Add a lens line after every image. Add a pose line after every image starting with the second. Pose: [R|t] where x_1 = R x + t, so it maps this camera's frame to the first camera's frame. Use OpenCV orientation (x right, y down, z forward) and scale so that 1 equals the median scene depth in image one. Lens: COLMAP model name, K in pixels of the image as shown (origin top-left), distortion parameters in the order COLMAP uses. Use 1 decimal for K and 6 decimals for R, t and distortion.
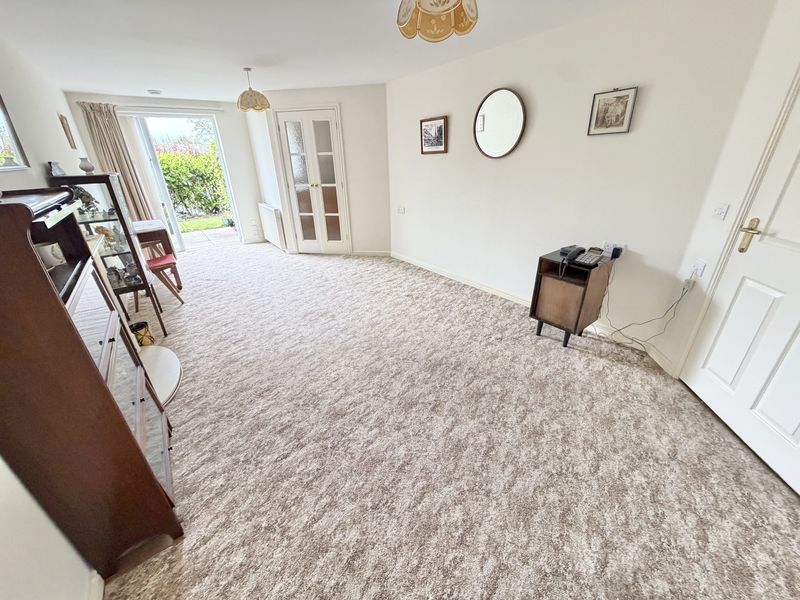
lens RADIAL K [[317.3, 0, 401.7], [0, 317.3, 298.4], [0, 0, 1]] dist [0.000687, -0.000007]
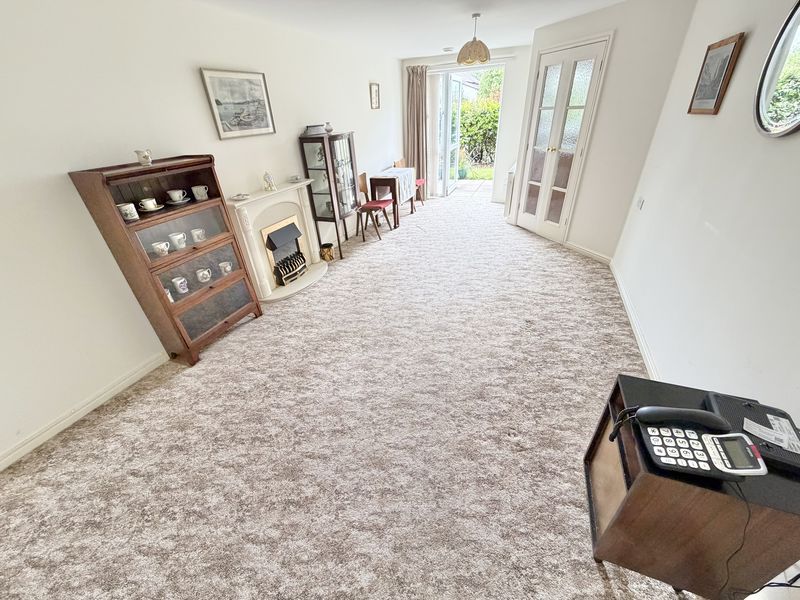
lens RADIAL K [[317.3, 0, 399.1], [0, 317.3, 300.7], [0, 0, 1]] dist [0.000687, -0.000007]
pose [[0.512687, 0.443393, -0.735224, 0.492683], [-0.321127, 0.893206, 0.314739, -0.238950], [0.796260, 0.074737, 0.600321, 0.391877]]
